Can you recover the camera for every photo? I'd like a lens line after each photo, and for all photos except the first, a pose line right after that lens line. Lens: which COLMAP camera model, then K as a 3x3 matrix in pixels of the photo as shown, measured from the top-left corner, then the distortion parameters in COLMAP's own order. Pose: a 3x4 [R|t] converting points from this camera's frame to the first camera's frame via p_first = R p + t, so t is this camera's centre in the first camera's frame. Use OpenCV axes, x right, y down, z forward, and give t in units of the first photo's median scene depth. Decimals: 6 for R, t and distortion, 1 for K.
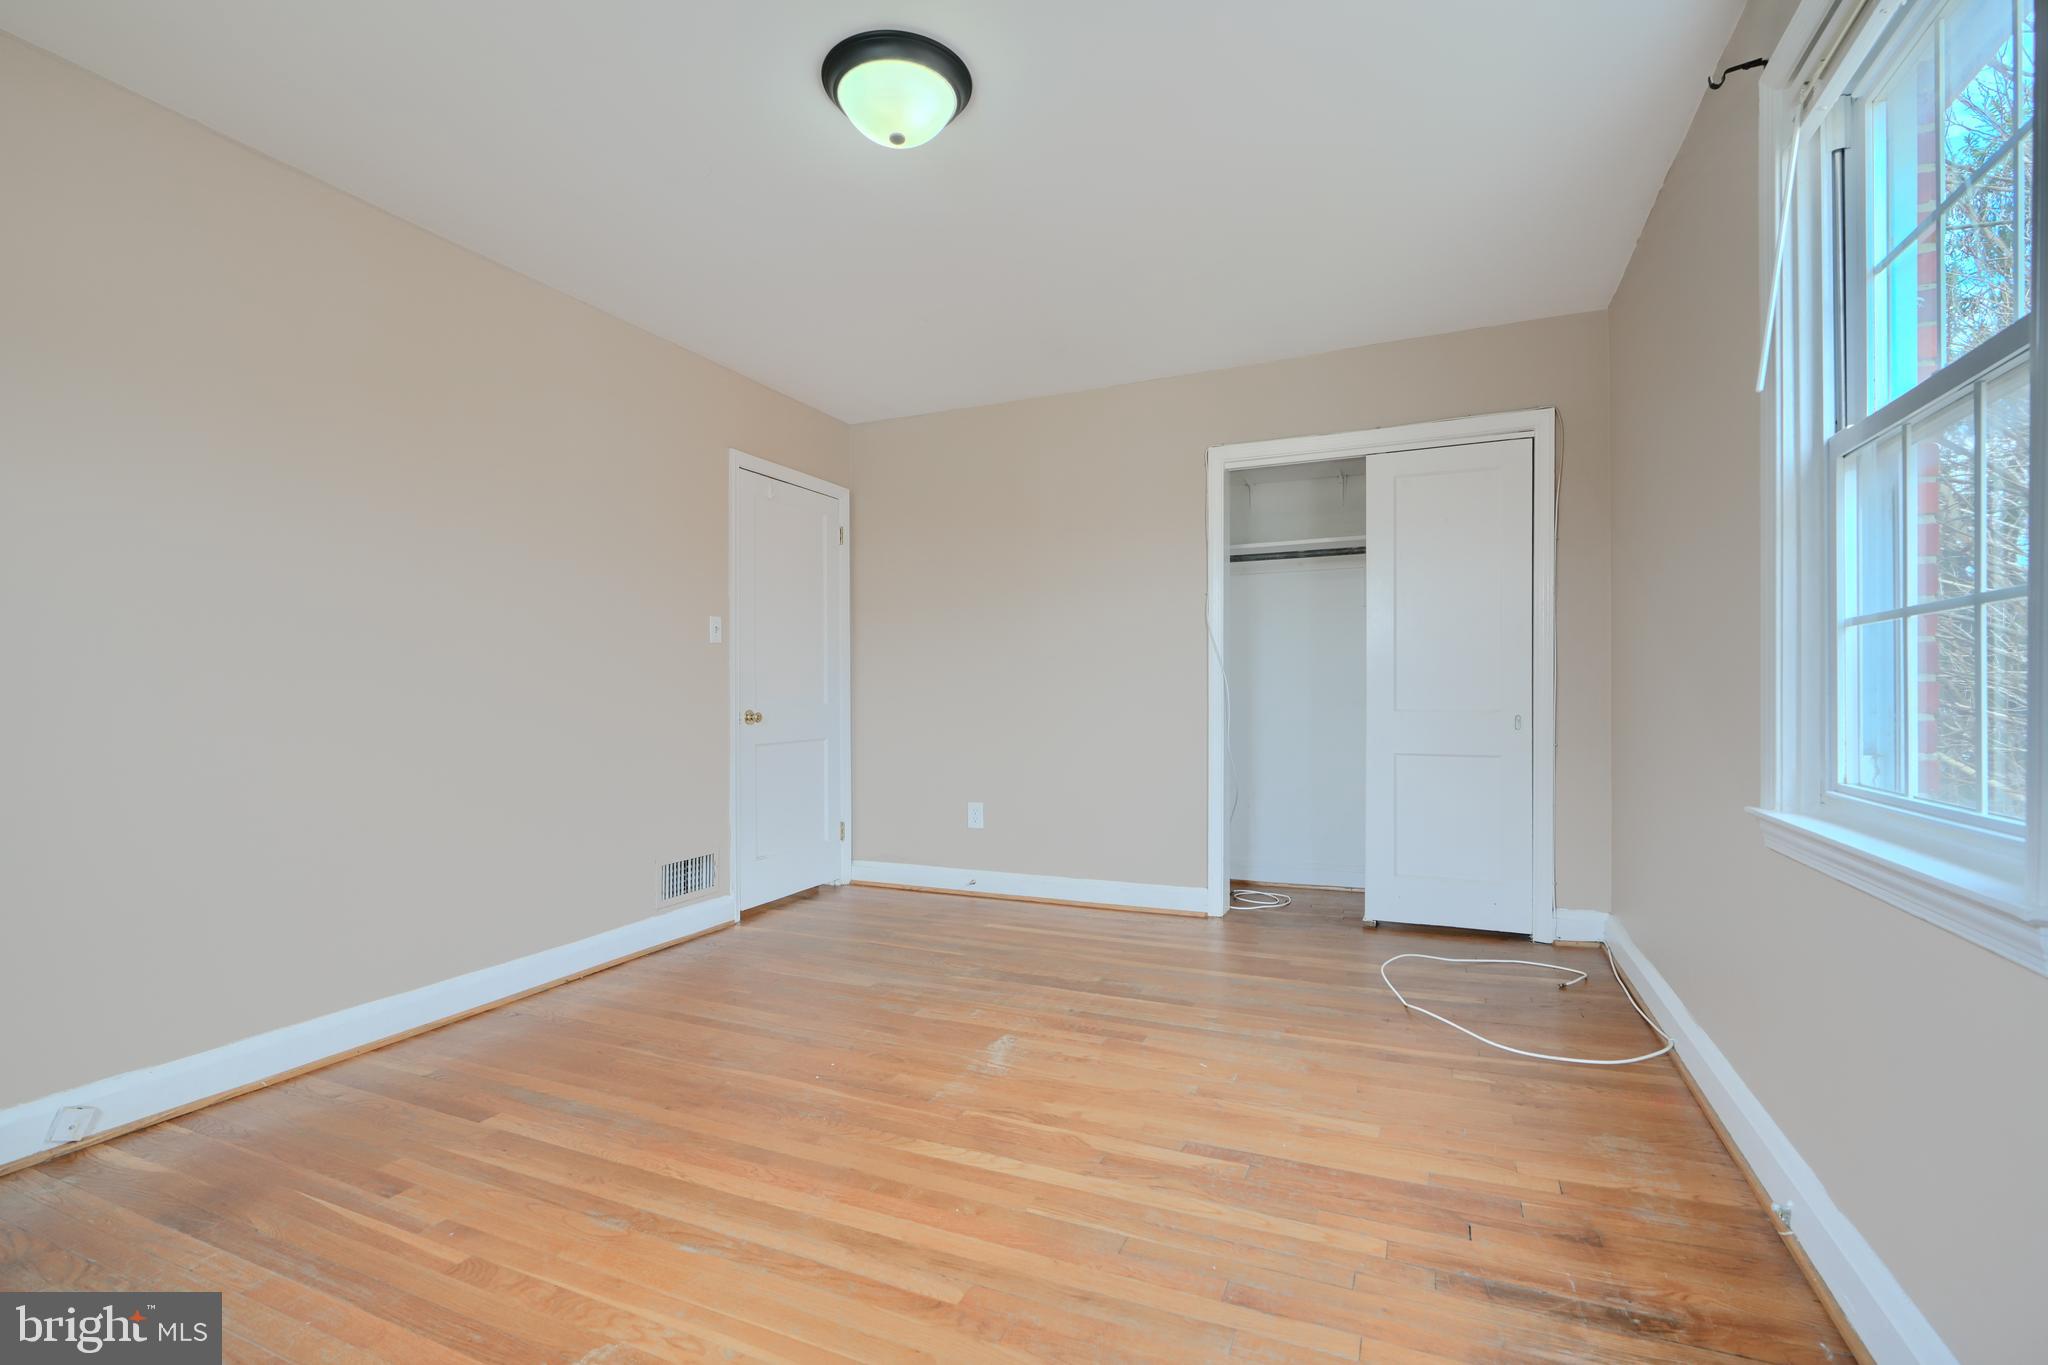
lens RADIAL K [[936.9, 0, 1033.5], [0, 936.9, 690.3], [0, 0, 1]] dist [-0.002452, -0.000144]
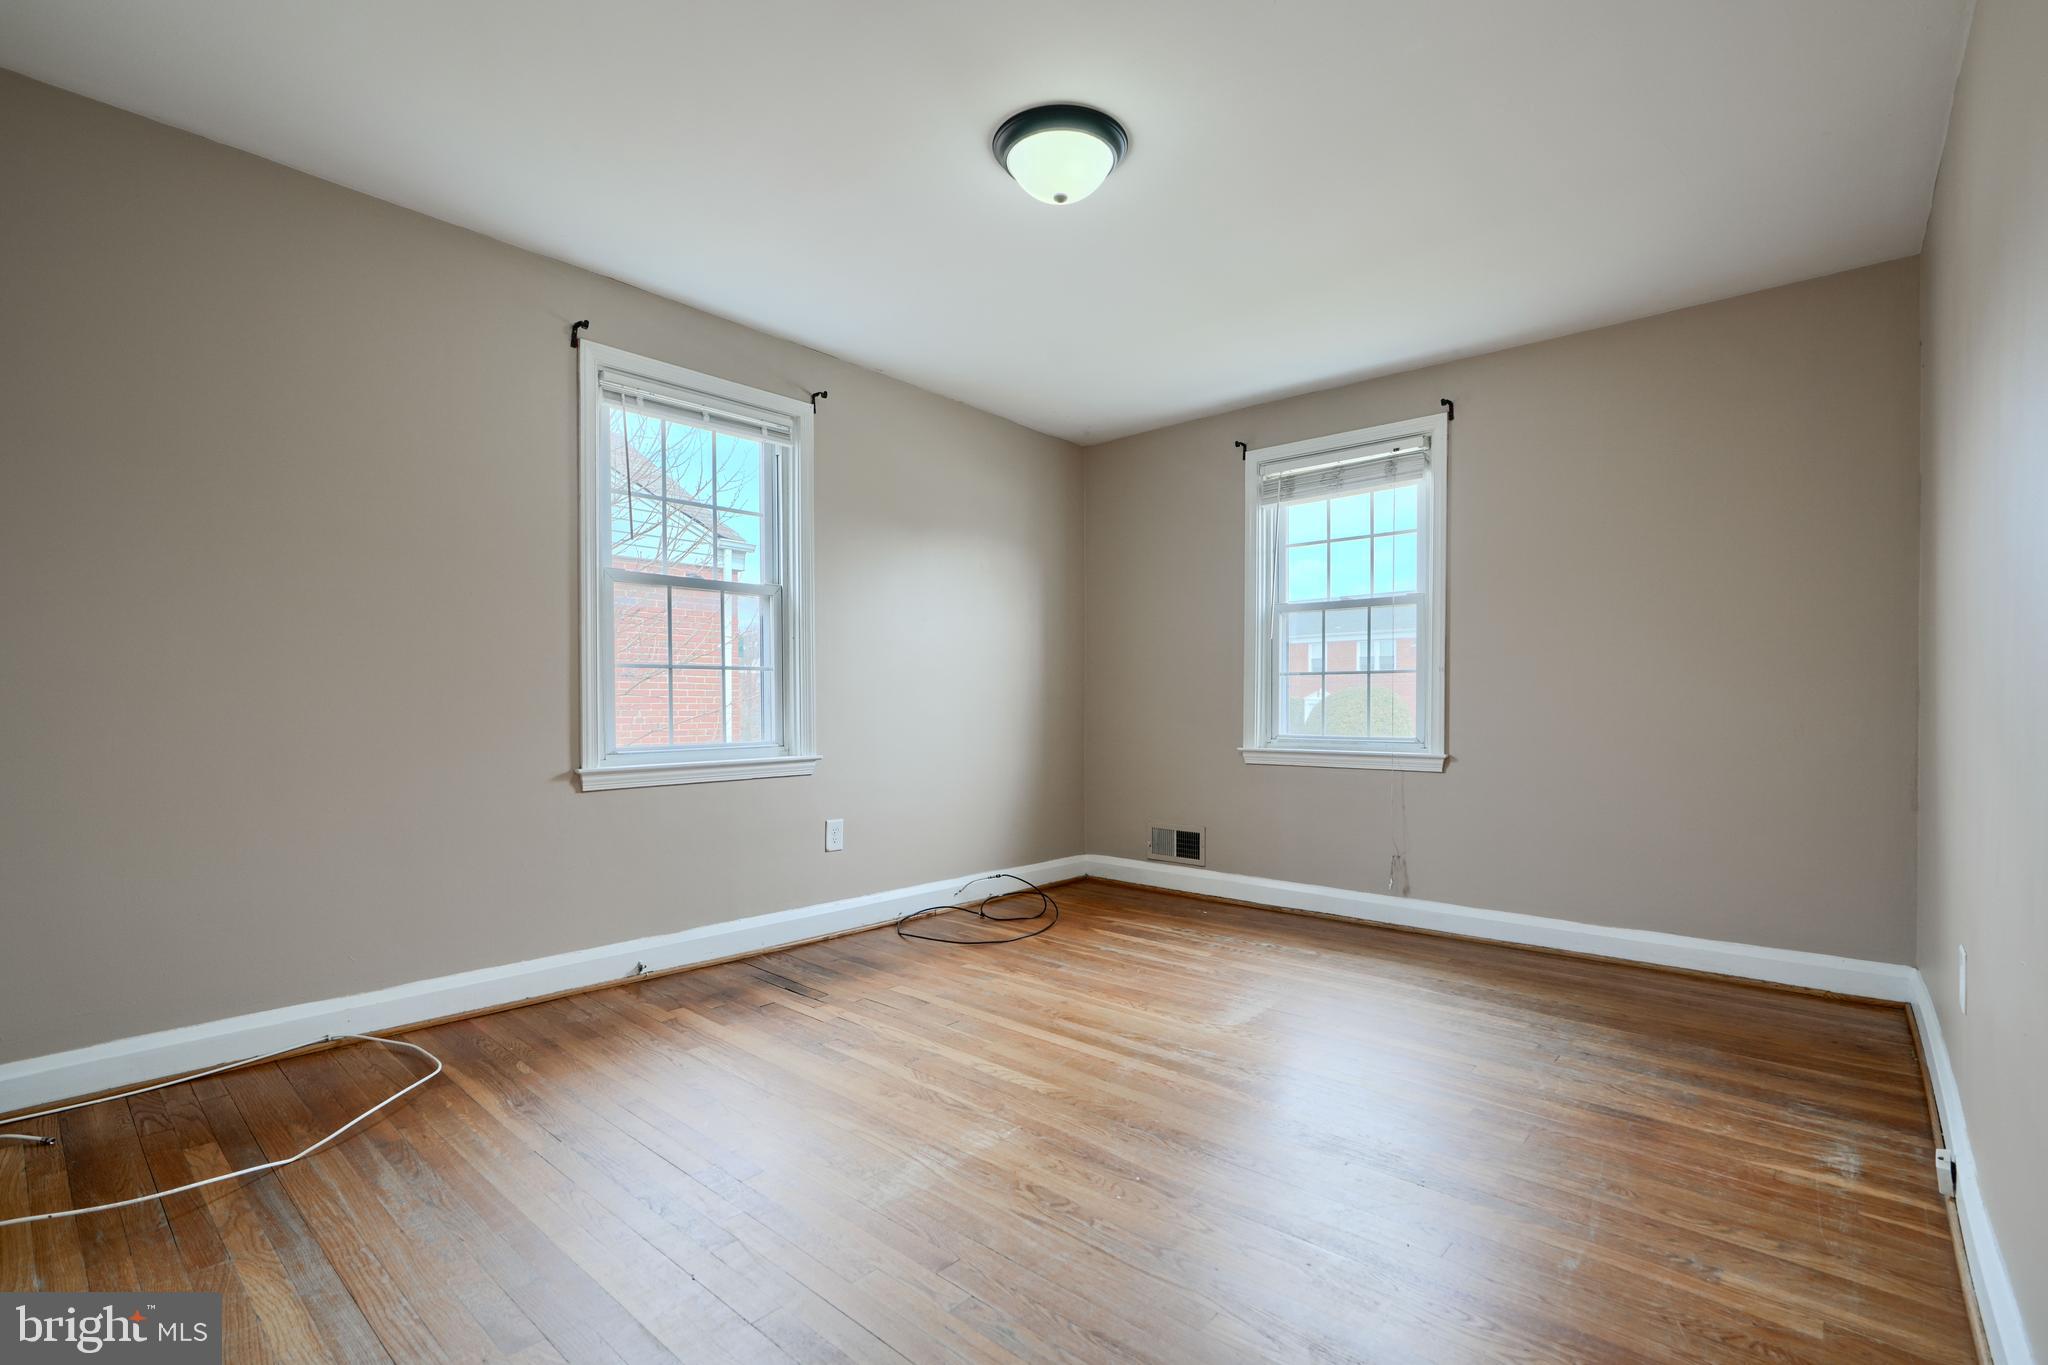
lens RADIAL K [[936.9, 0, 1033.5], [0, 936.9, 690.3], [0, 0, 1]] dist [-0.002452, -0.000144]
pose [[-0.951792, 0.000082, 0.306745, -0.488379], [-0.001281, 0.999990, -0.004244, -0.007250], [-0.306742, -0.004433, -0.951782, 2.220795]]
